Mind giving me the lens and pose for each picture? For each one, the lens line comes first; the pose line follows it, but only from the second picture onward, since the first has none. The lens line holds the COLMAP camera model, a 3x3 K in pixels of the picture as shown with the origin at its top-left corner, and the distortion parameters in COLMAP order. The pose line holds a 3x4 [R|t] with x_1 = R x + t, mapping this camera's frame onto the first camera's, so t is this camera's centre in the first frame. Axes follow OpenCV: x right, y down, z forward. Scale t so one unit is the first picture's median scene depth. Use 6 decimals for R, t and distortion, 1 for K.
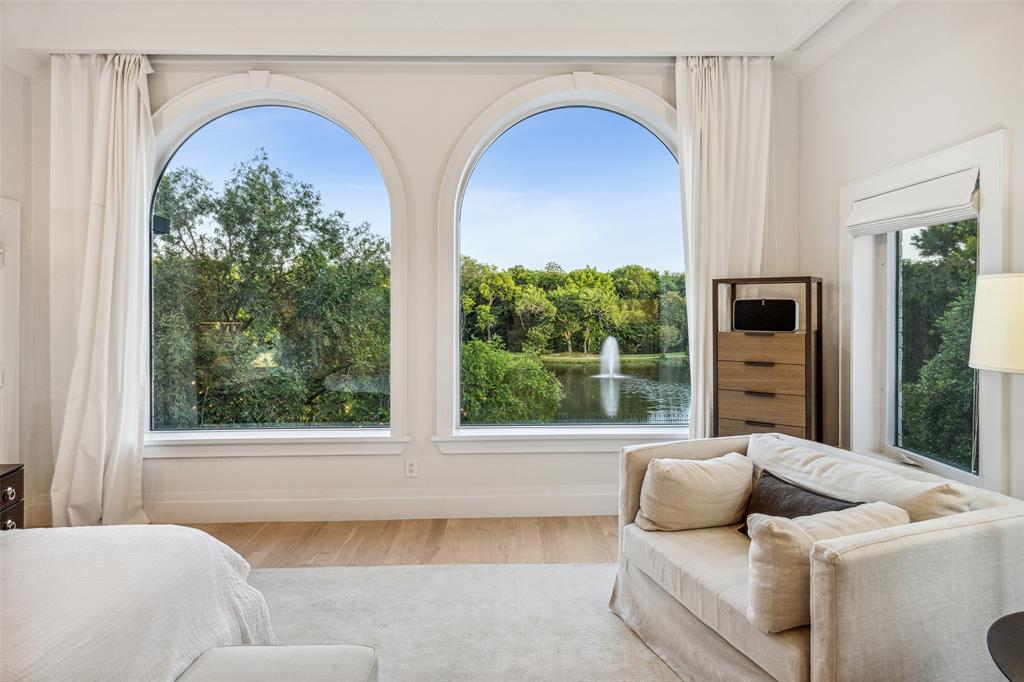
lens RADIAL K [[556.6, 0, 517.1], [0, 556.6, 307.6], [0, 0, 1]] dist [0.000933, 0.000551]
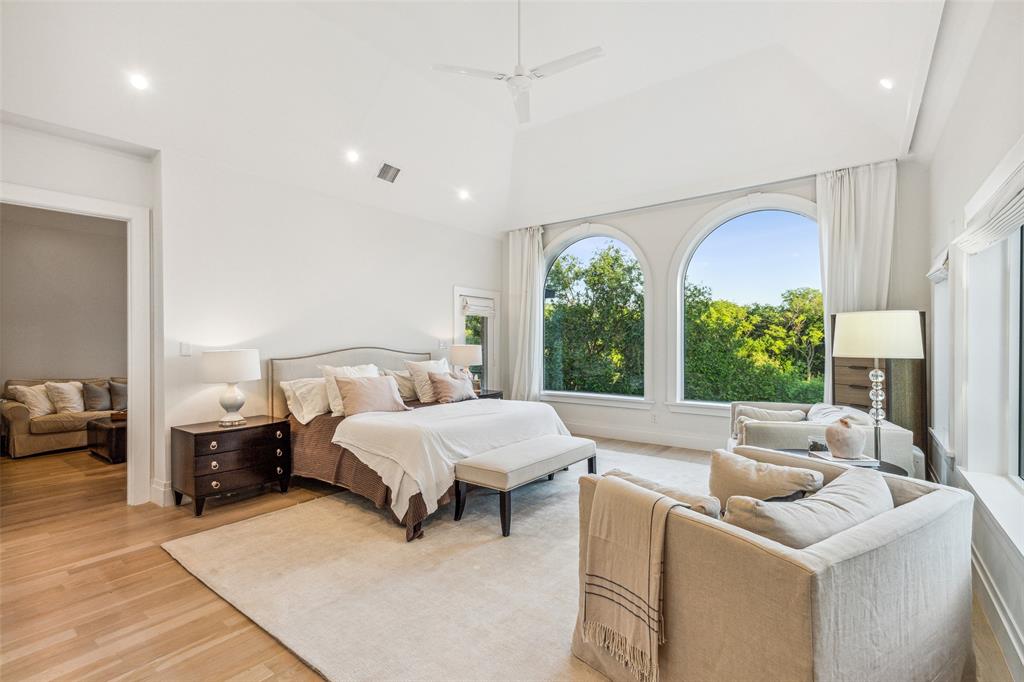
lens RADIAL K [[470.9, 0, 523.1], [0, 470.9, 339.2], [0, 0, 1]] dist [0.004979, 0.000000]
pose [[0.794036, 0.000789, -0.607870, 0.148654], [-0.001212, 0.999999, -0.000286, 0.006316], [0.607870, 0.000964, 0.794036, -0.191943]]
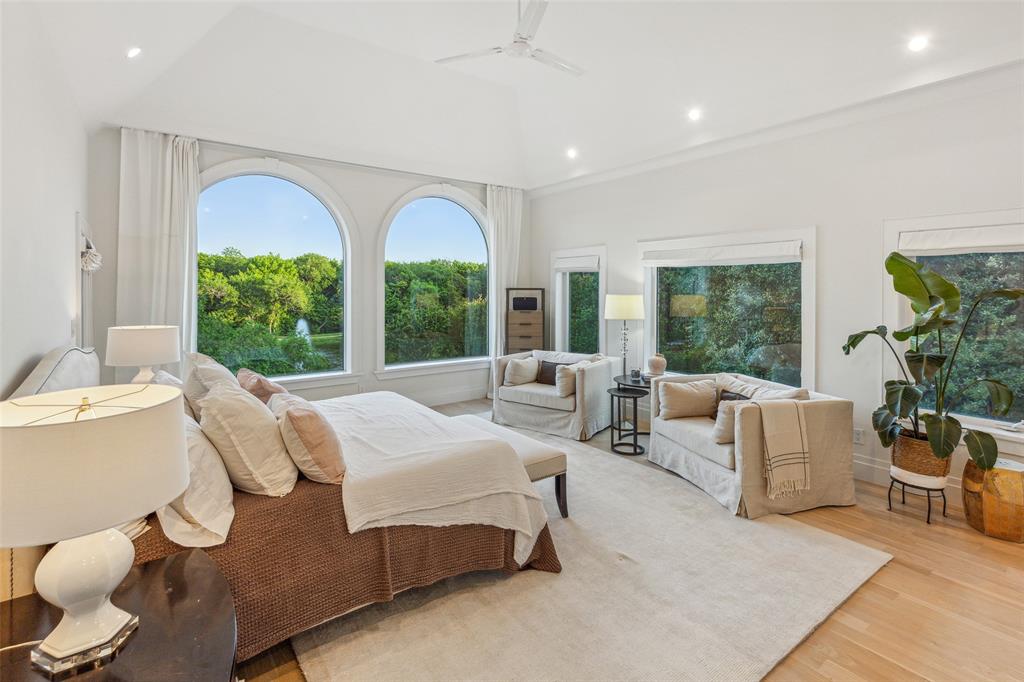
lens RADIAL K [[470.9, 0, 519.4], [0, 470.9, 293.0], [0, 0, 1]] dist [0.004979, 0.000000]
pose [[0.811635, 0.000572, 0.584164, -0.229194], [-0.001653, 0.999998, 0.001317, -0.010617], [-0.584162, -0.002035, 0.811635, -0.187139]]
